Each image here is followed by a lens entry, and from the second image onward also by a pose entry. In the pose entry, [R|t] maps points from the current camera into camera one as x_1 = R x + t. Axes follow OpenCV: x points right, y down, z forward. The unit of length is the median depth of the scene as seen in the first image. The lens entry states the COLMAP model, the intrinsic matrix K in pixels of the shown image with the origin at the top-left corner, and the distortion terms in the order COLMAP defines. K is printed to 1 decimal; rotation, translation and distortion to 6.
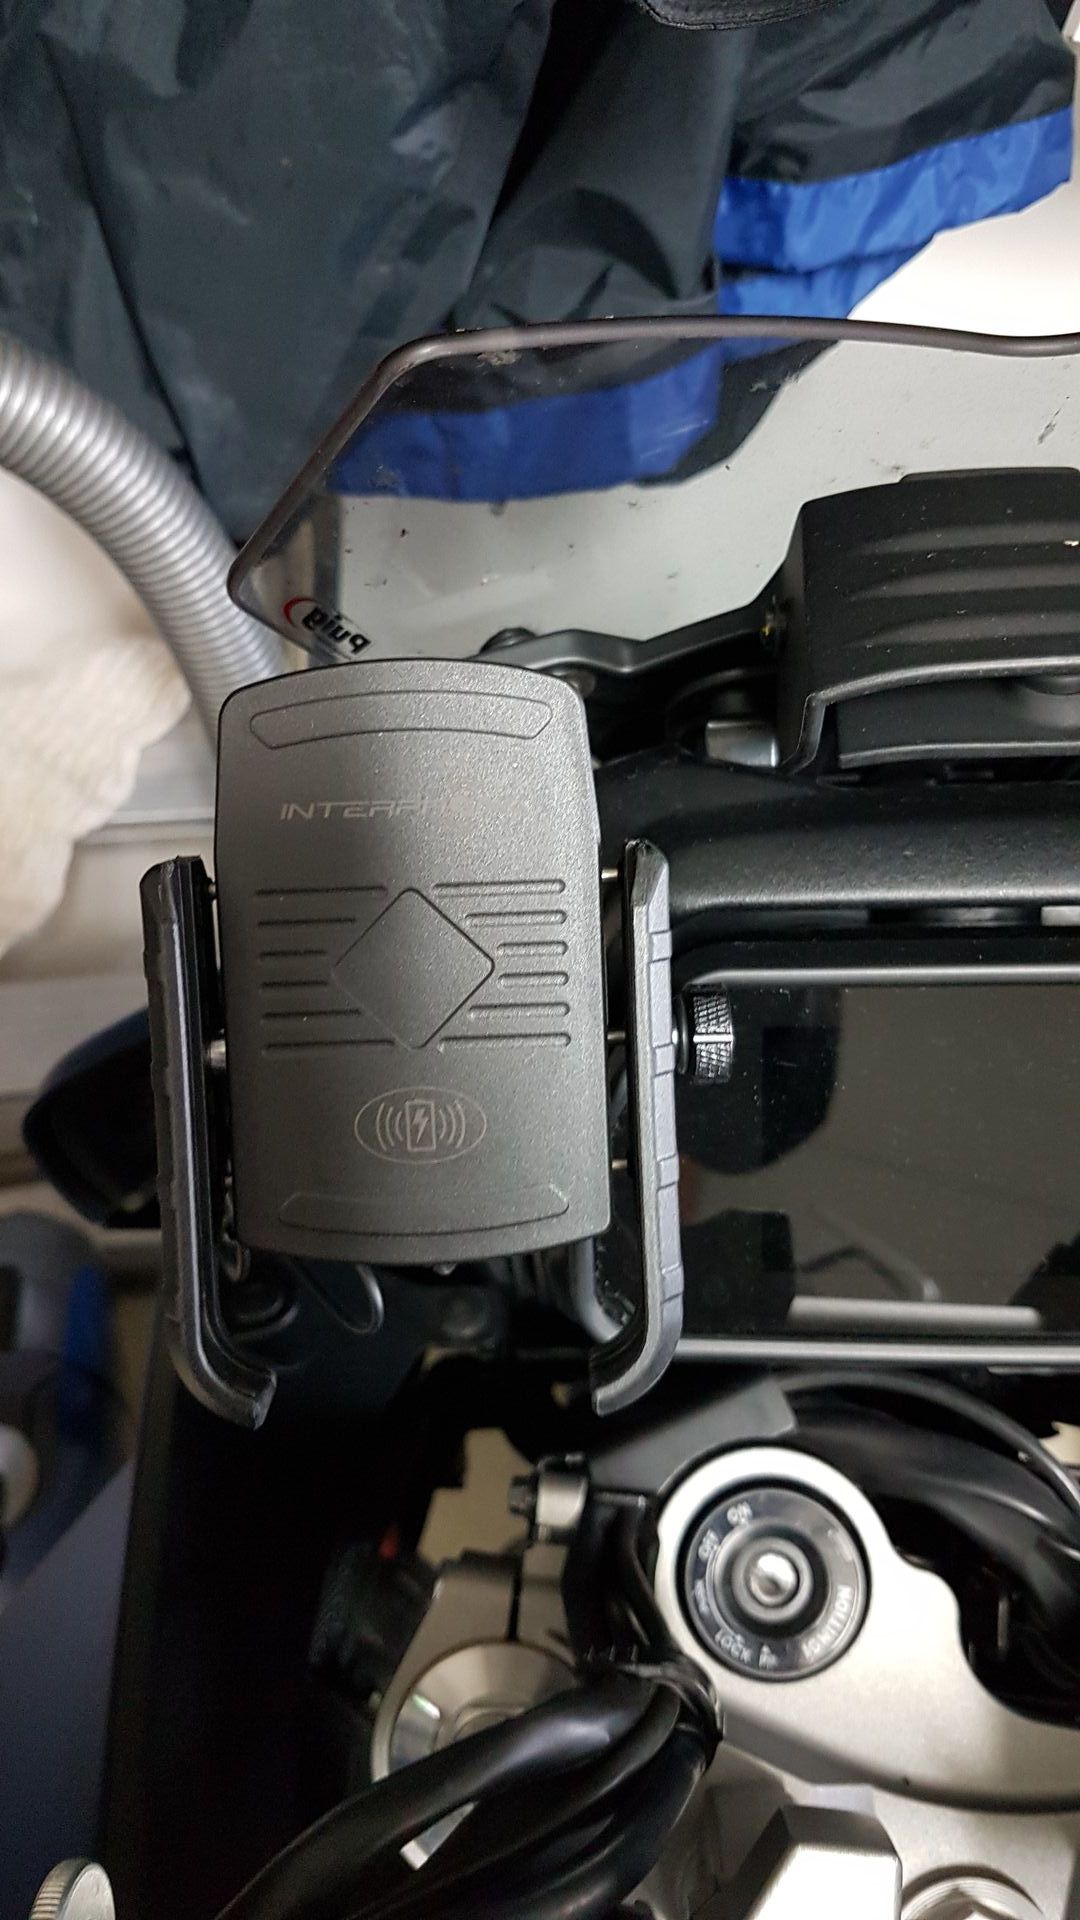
lens RADIAL K [[1542.8, 0, 526.1], [0, 1542.8, 957.1], [0, 0, 1]] dist [-0.076868, 0.002675]
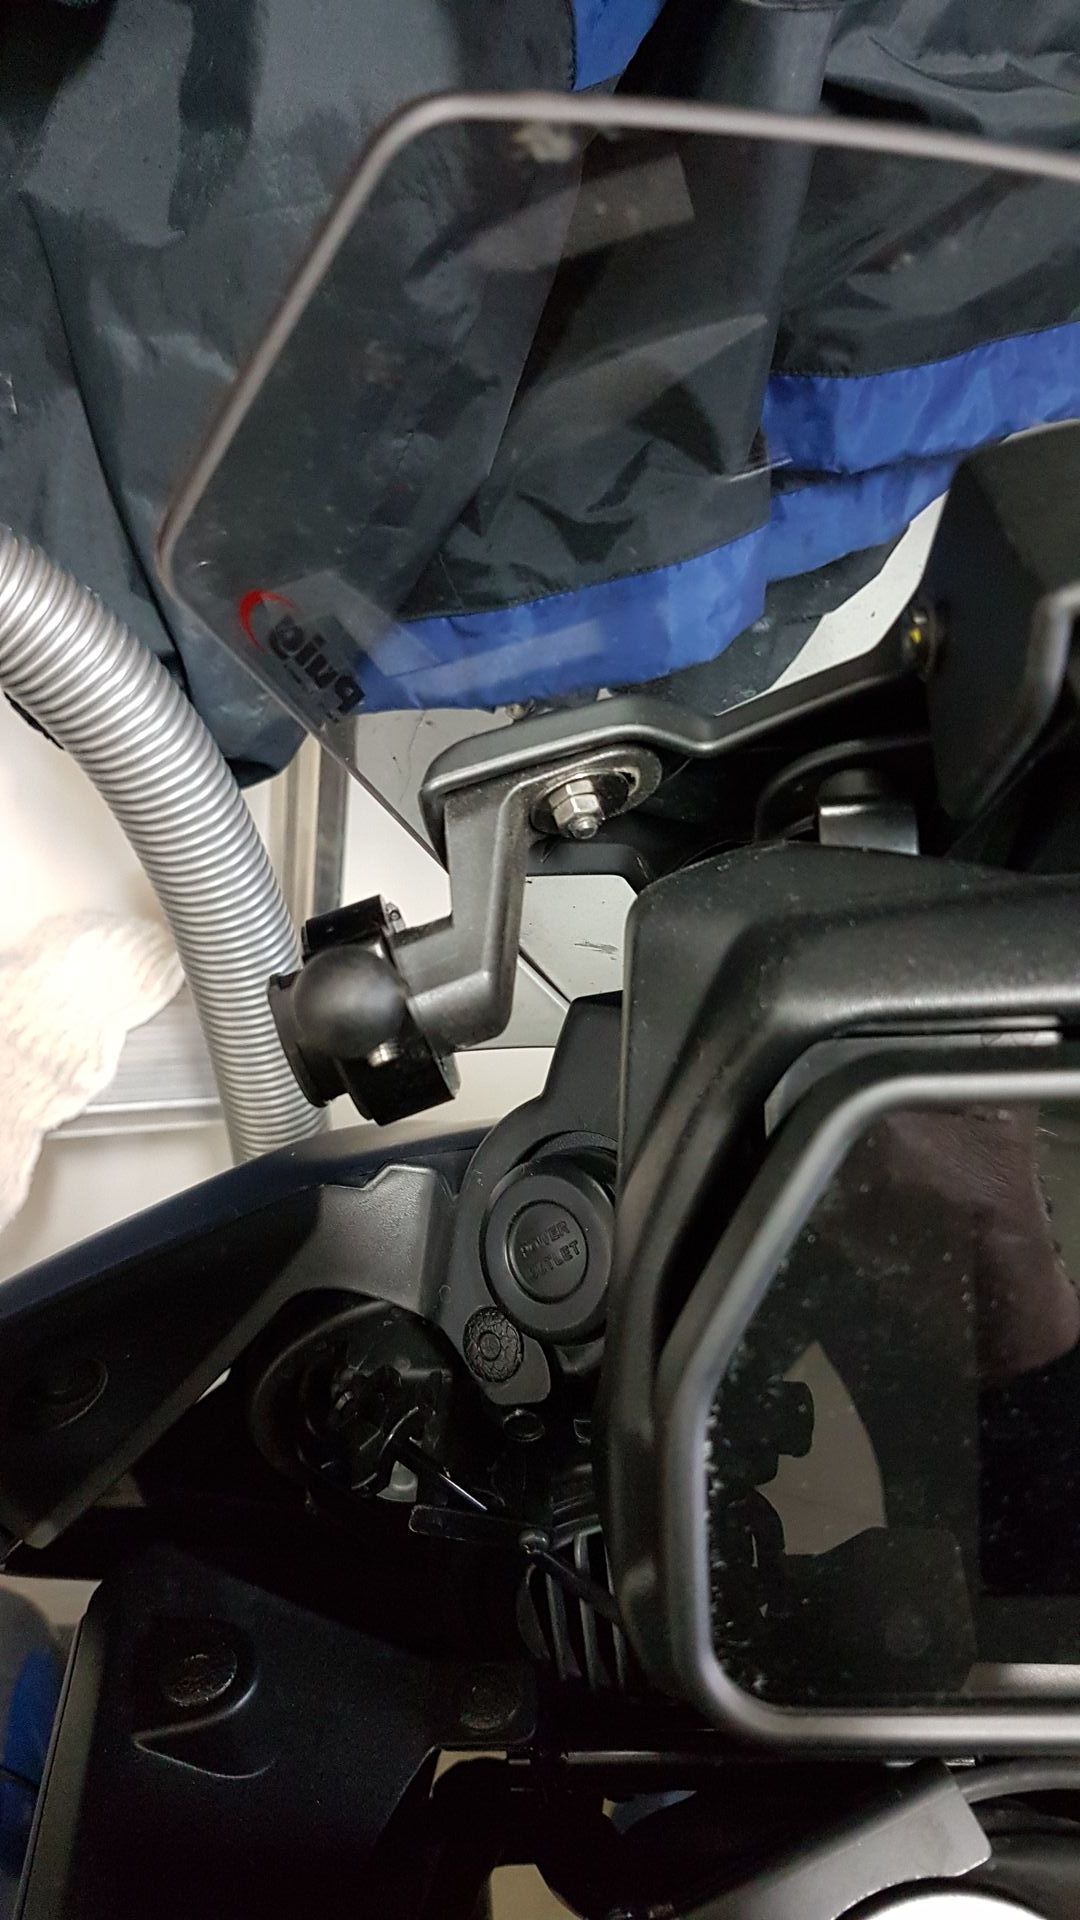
lens RADIAL K [[1526.3, 0, 557.7], [0, 1526.3, 955.3], [0, 0, 1]] dist [-0.018262, -0.002613]
pose [[0.999908, -0.010995, 0.007968, -0.009744], [0.012581, 0.970938, -0.239001, 0.060133], [-0.005109, 0.239080, 0.970987, 0.200314]]
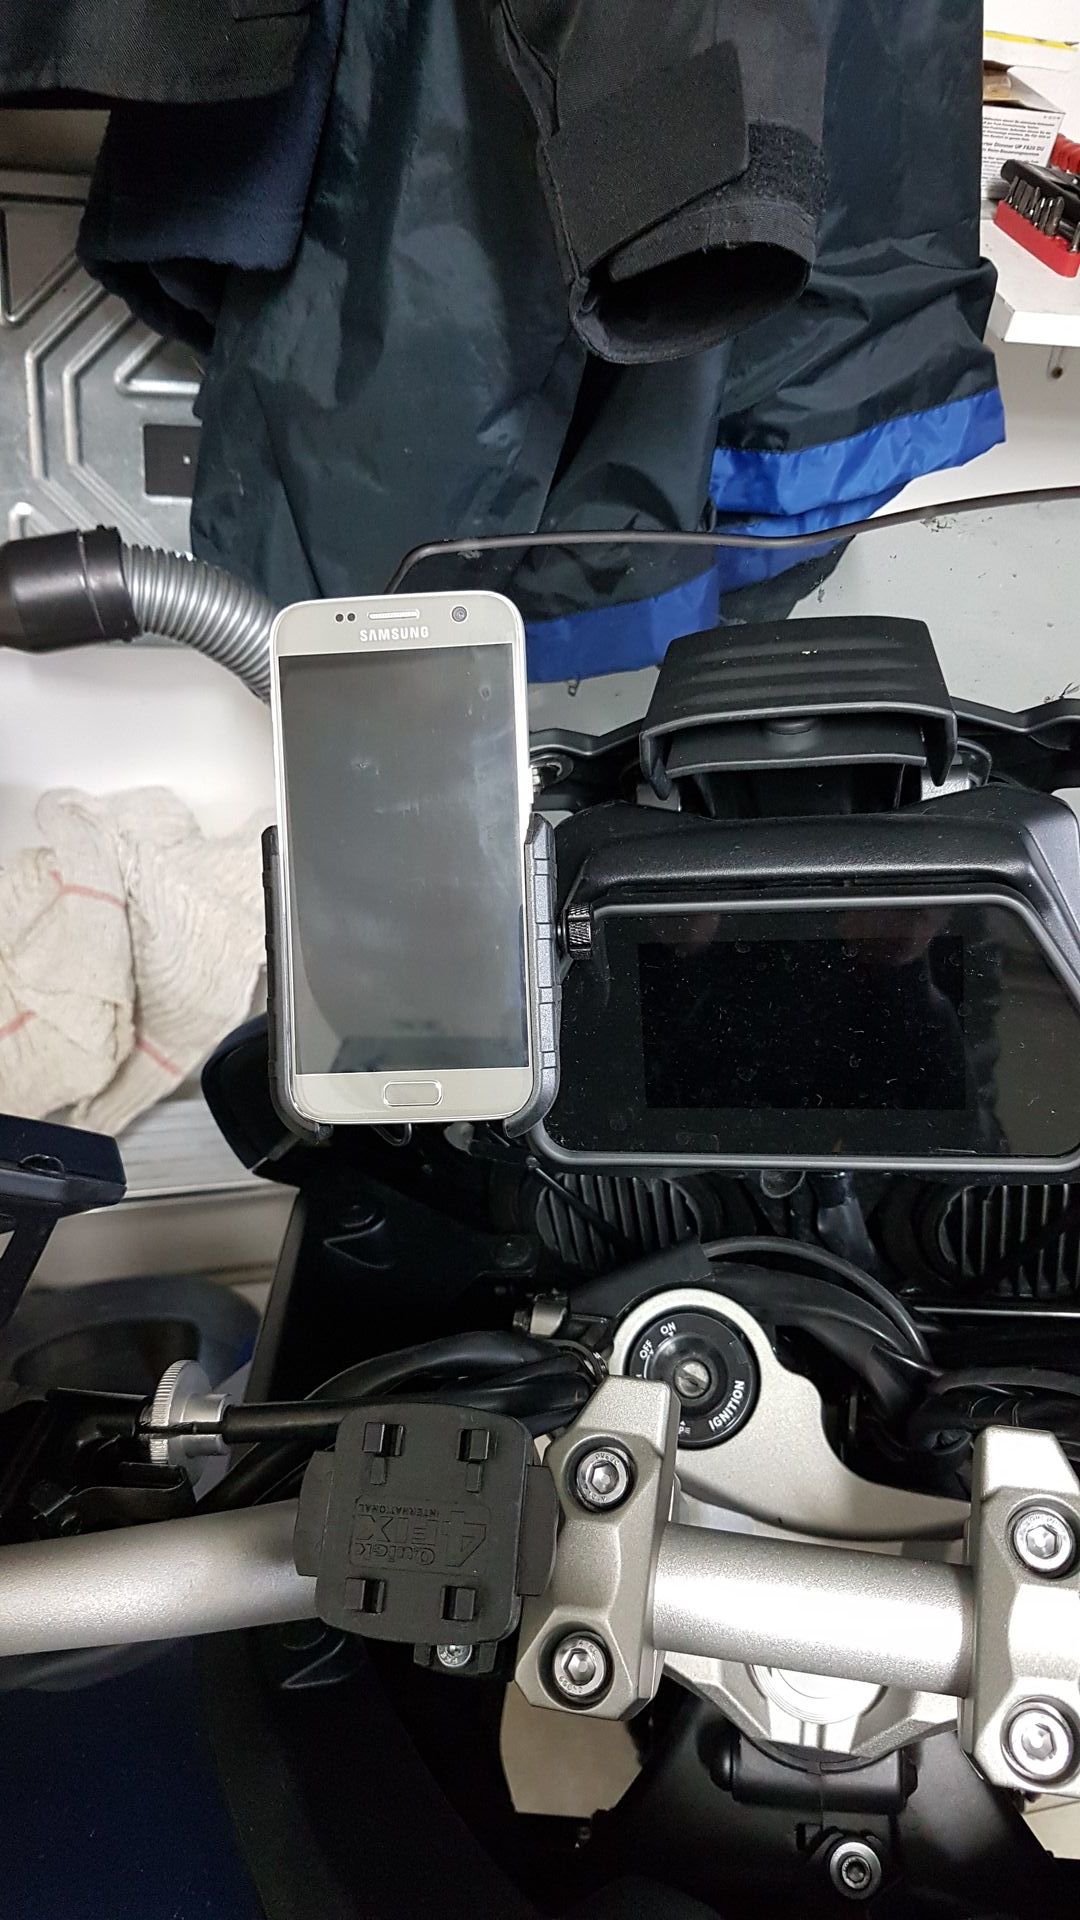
lens RADIAL K [[1452.7, 0, 540.0], [0, 1452.7, 960.0], [0, 0, 1]] dist [0.124587, -0.479726]
pose [[0.993849, 0.005574, -0.110606, 0.124790], [-0.021434, 0.989530, -0.142724, 0.160986], [0.108653, 0.144217, 0.983563, -0.310813]]
